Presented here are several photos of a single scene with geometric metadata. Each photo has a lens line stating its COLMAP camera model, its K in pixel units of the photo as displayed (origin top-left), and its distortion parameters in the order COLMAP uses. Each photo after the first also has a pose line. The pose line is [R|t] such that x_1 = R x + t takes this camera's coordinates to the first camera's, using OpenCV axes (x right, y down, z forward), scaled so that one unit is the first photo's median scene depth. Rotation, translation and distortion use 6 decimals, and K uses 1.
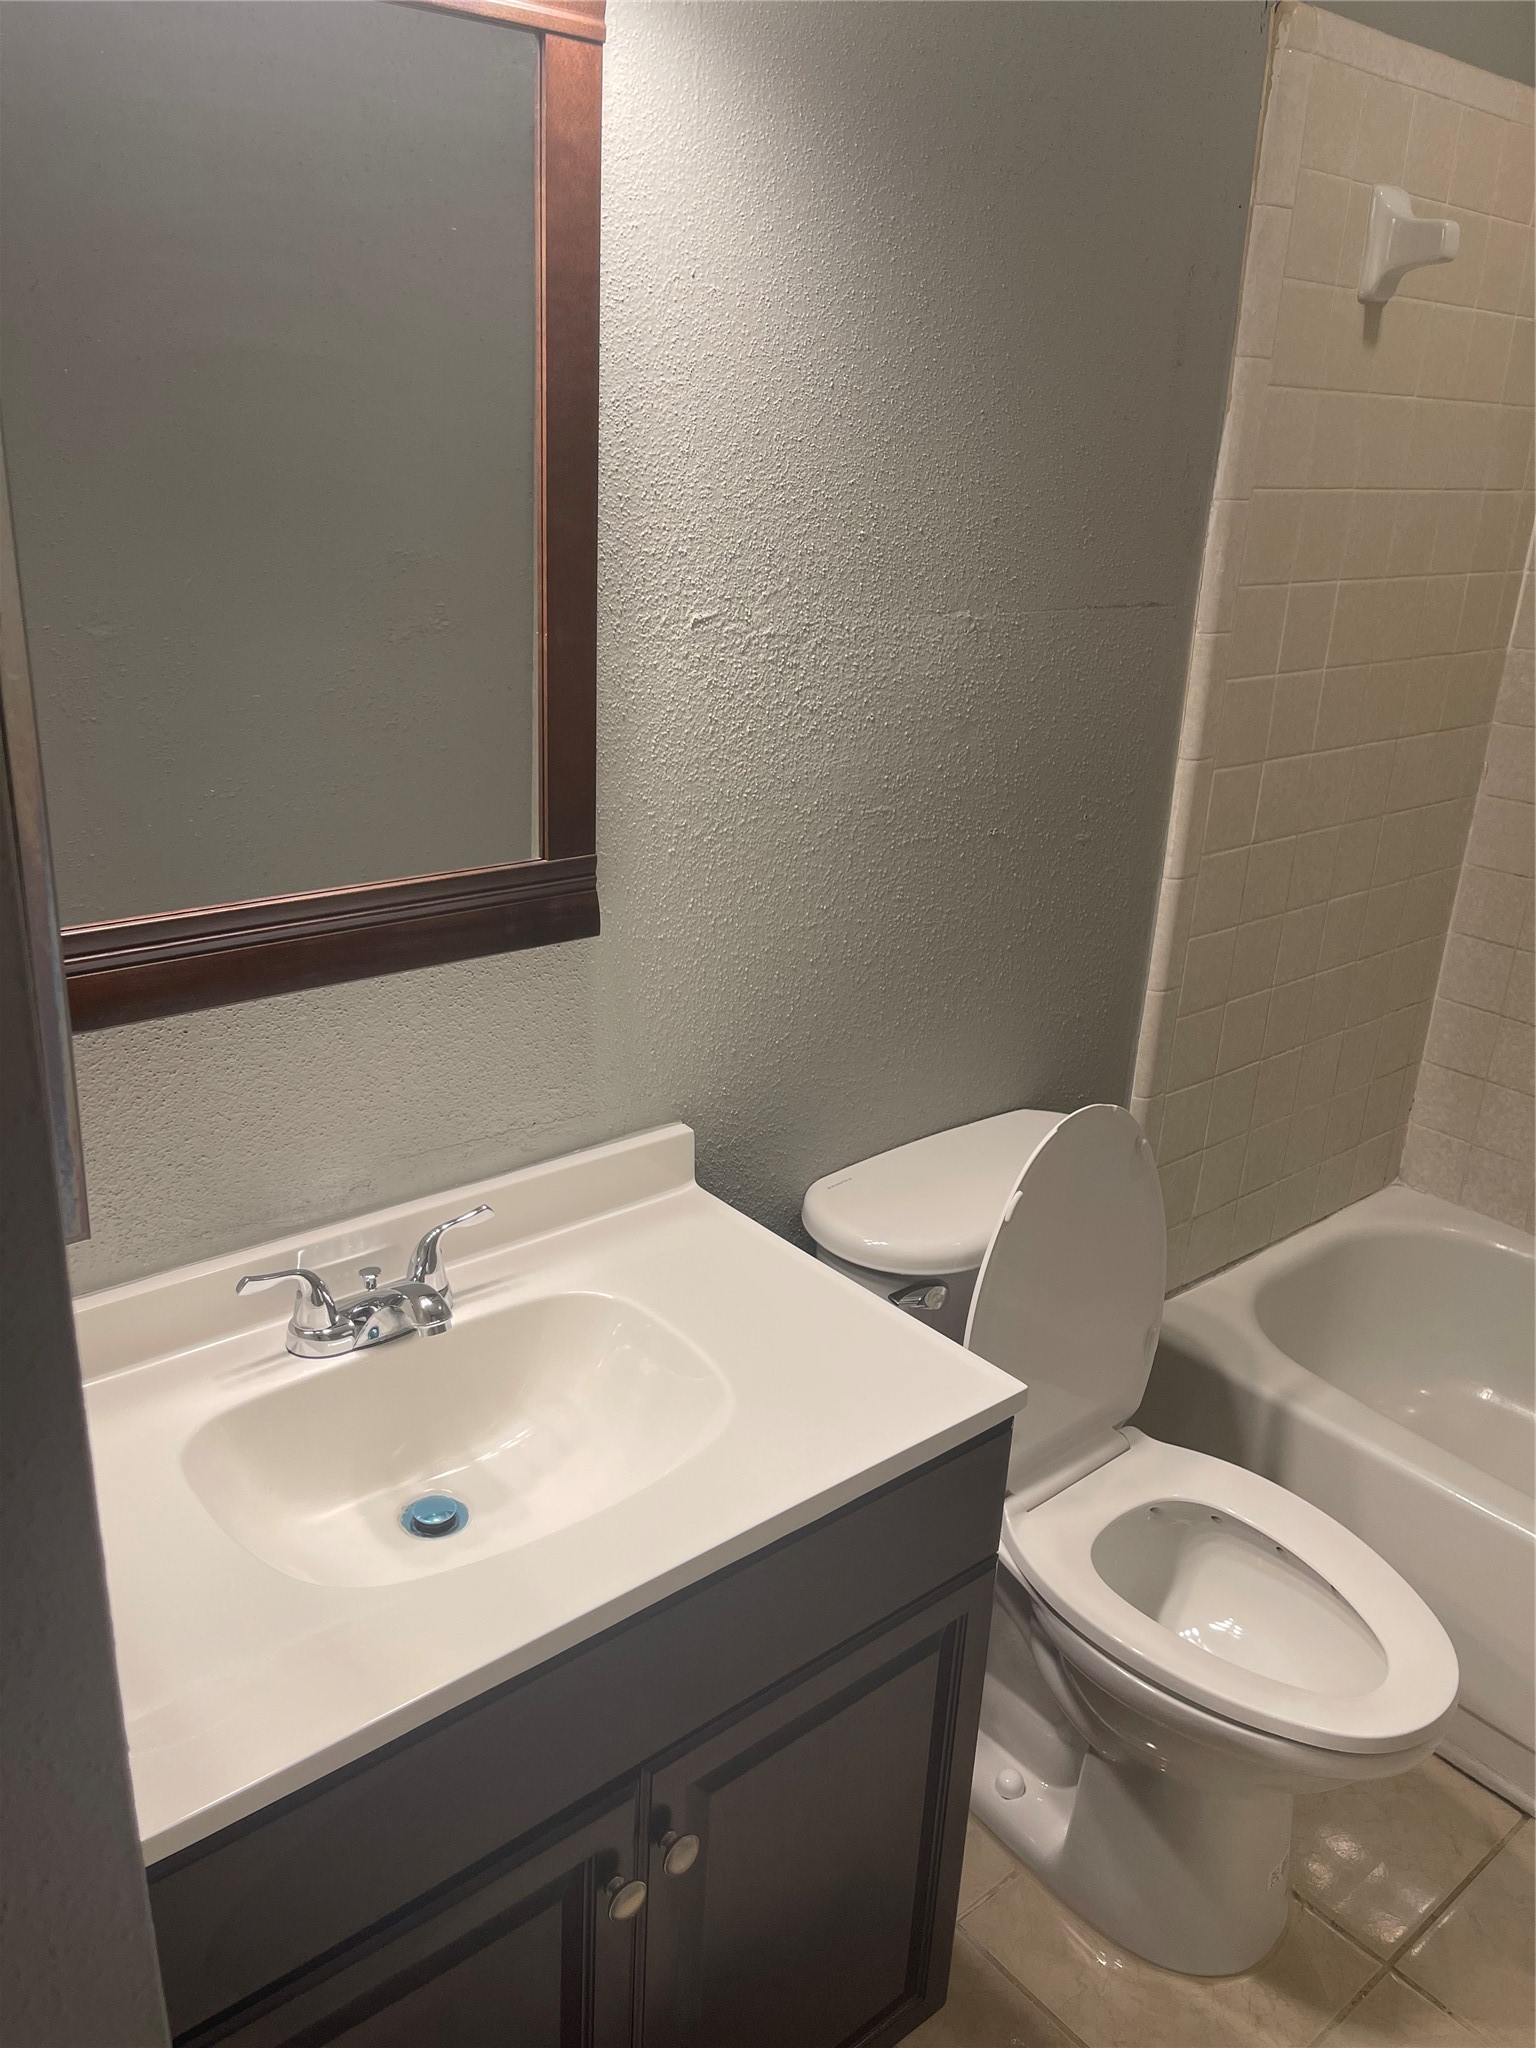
lens RADIAL K [[1542.7, 0, 747.9], [0, 1542.7, 1025.3], [0, 0, 1]] dist [0.056658, -0.082285]
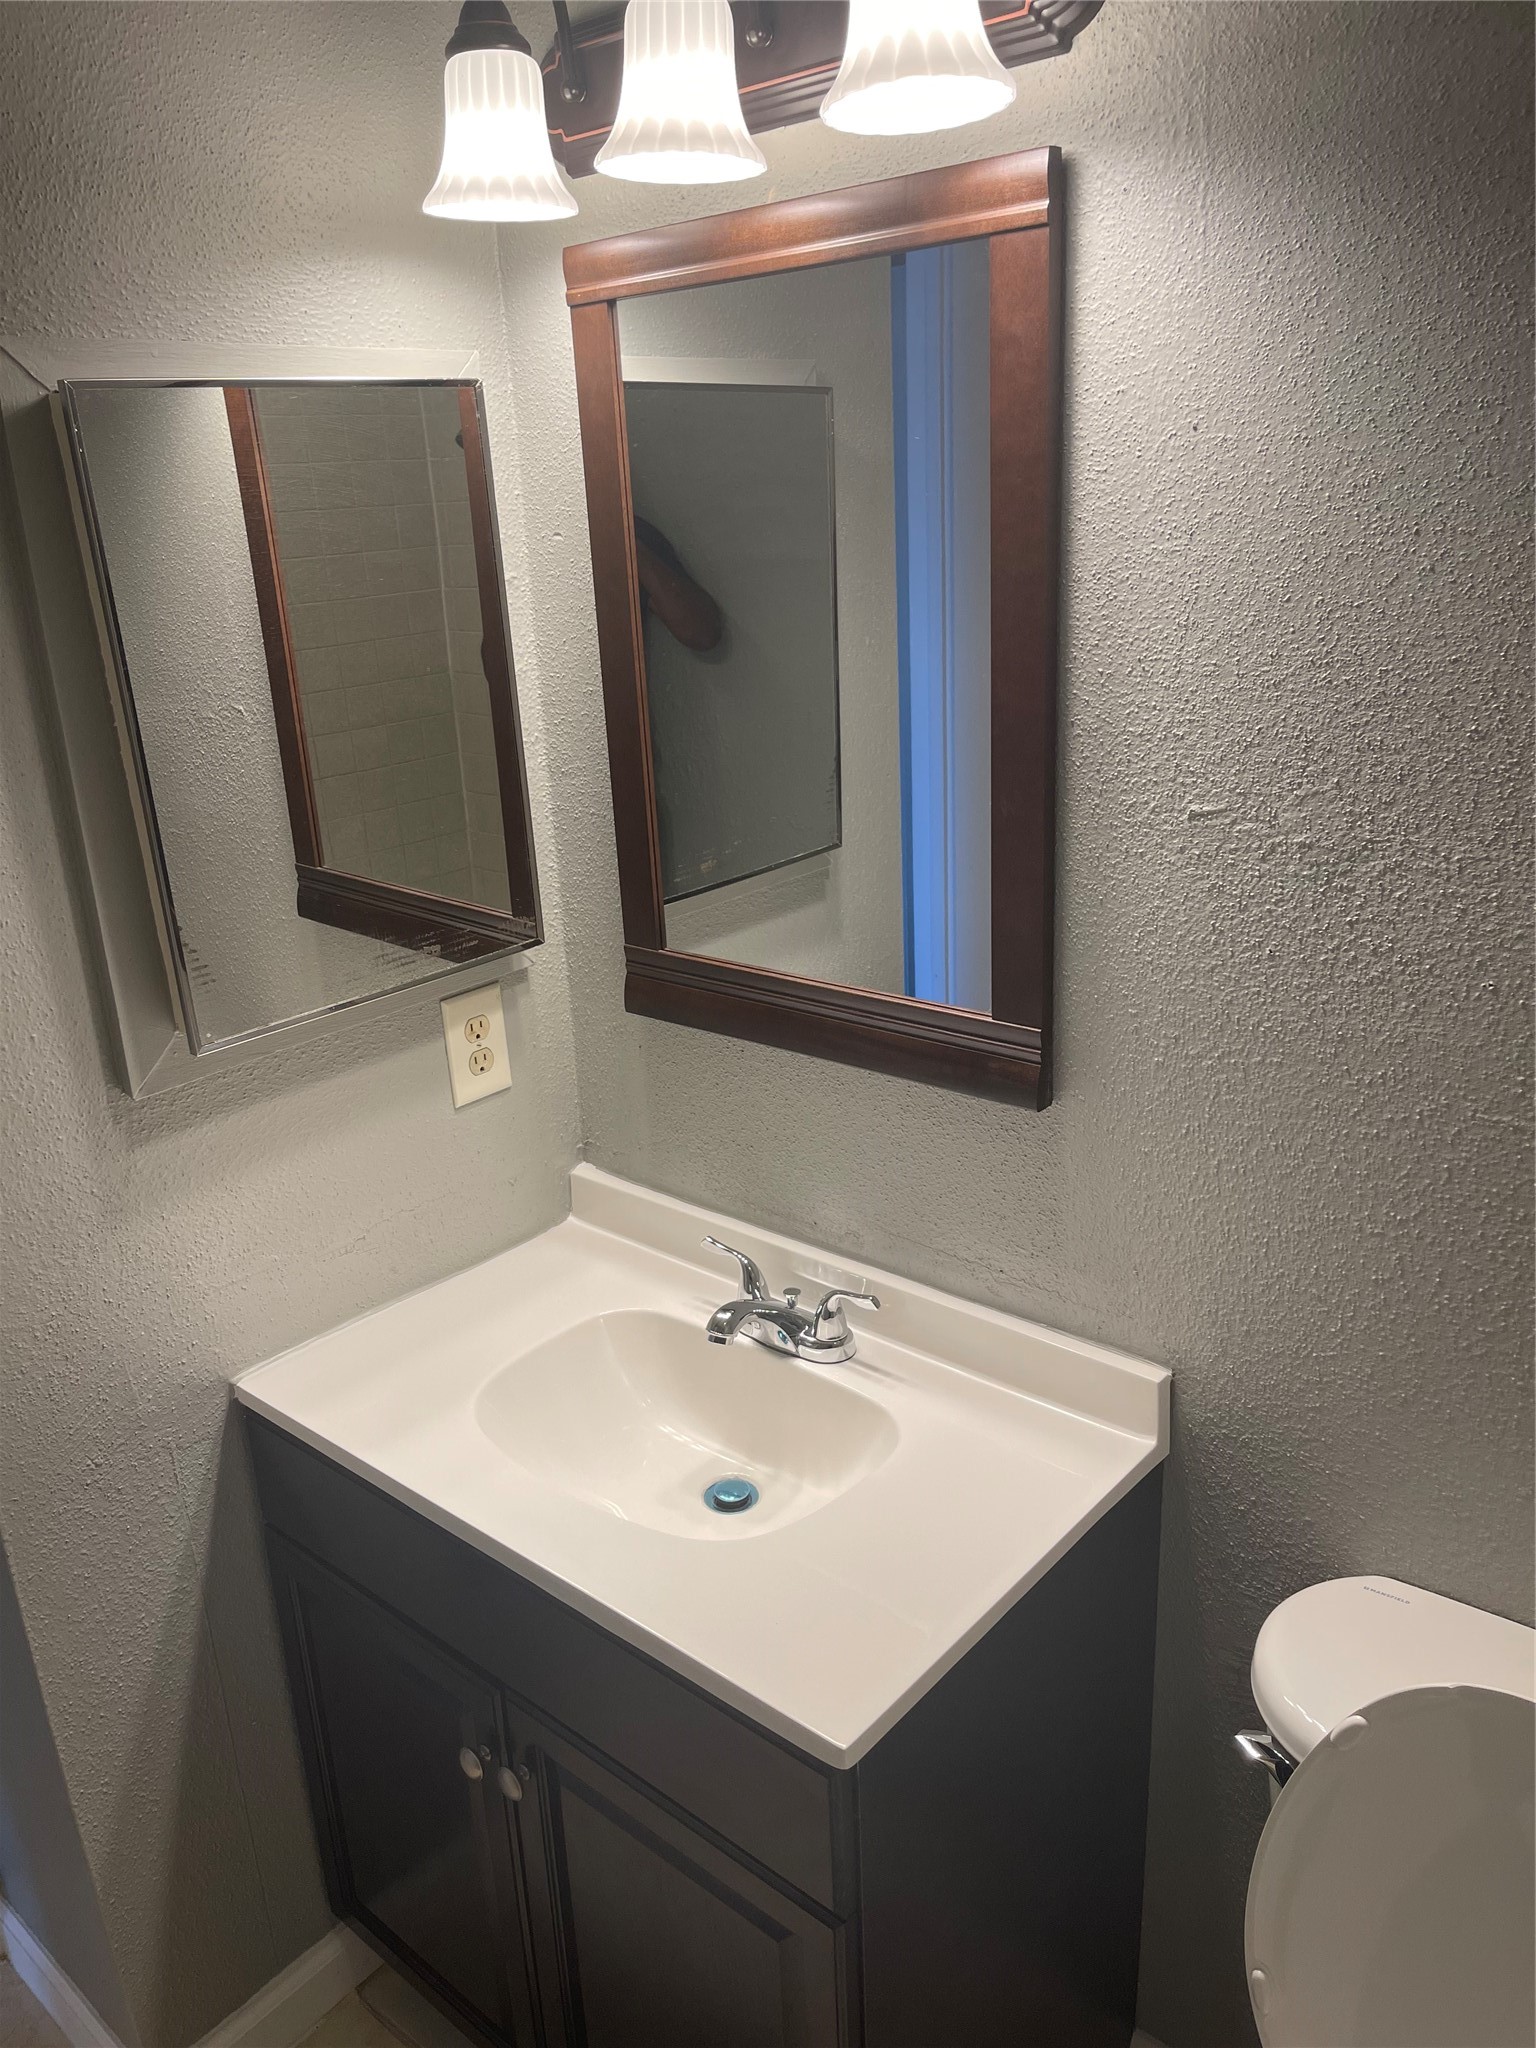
lens RADIAL K [[1542.7, 0, 766.9], [0, 1542.7, 1020.6], [0, 0, 1]] dist [0.056658, -0.082285]
pose [[0.158323, 0.269902, -0.949783, 0.697557], [-0.291217, 0.931890, 0.216273, -0.243363], [0.943465, 0.242352, 0.226140, 0.548199]]
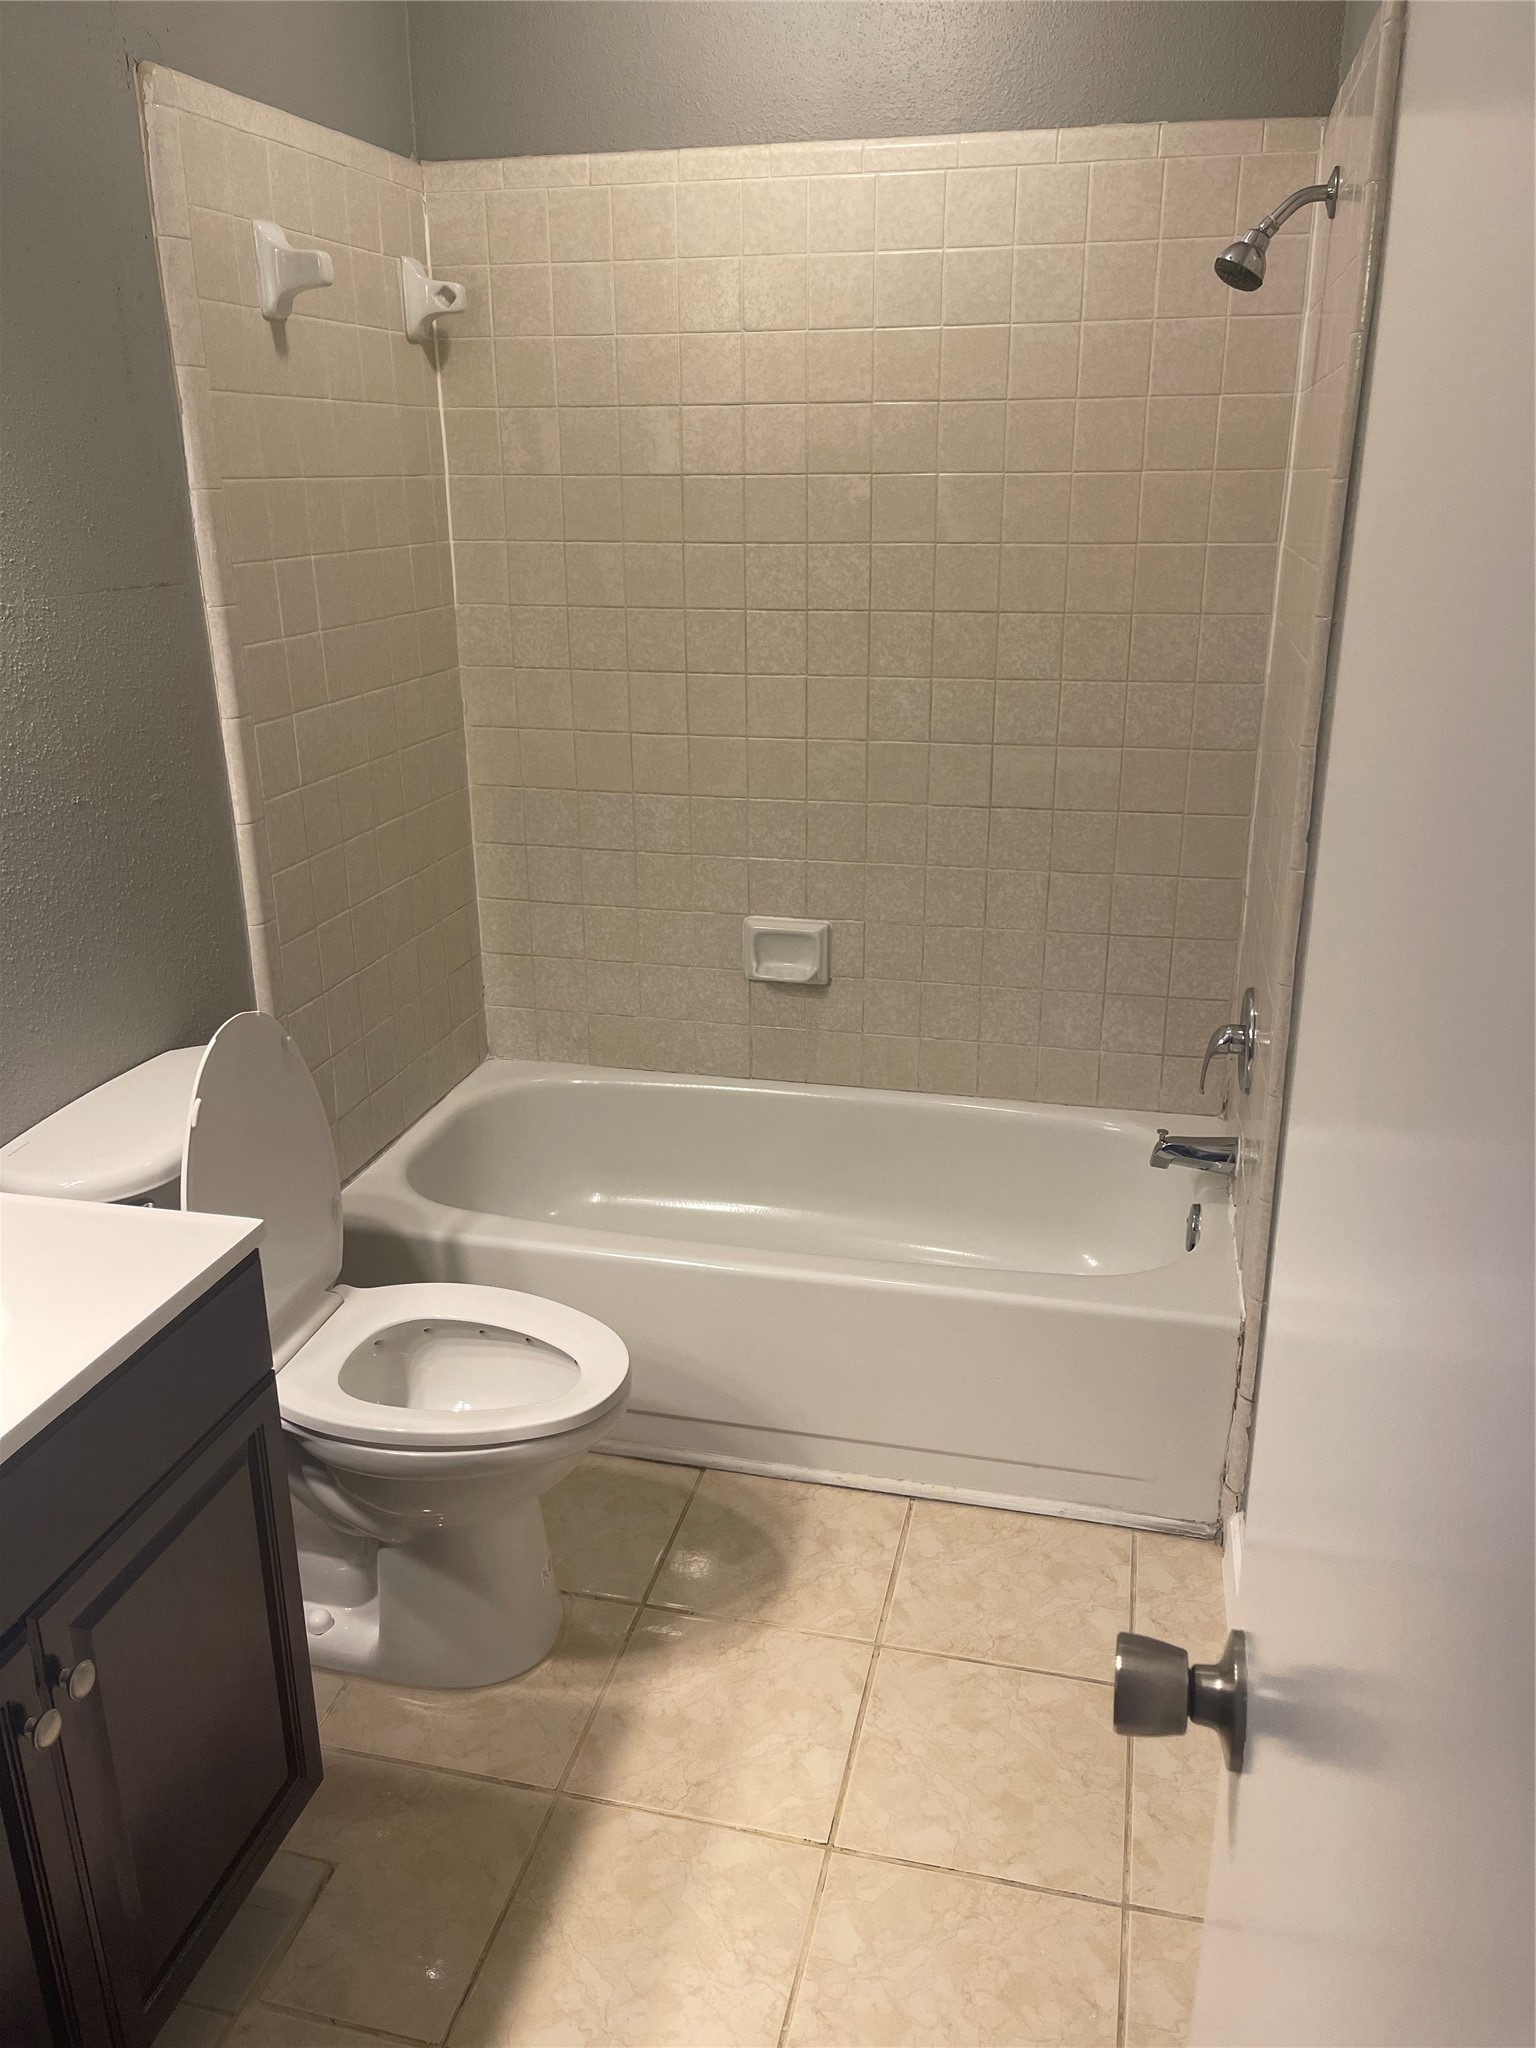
lens RADIAL K [[1542.7, 0, 763.6], [0, 1542.7, 1015.0], [0, 0, 1]] dist [0.056658, -0.082285]
pose [[0.797239, -0.241542, 0.553233, -0.102028], [0.246978, 0.966759, 0.066177, 0.070984], [-0.550828, 0.083877, 0.830394, -0.168584]]
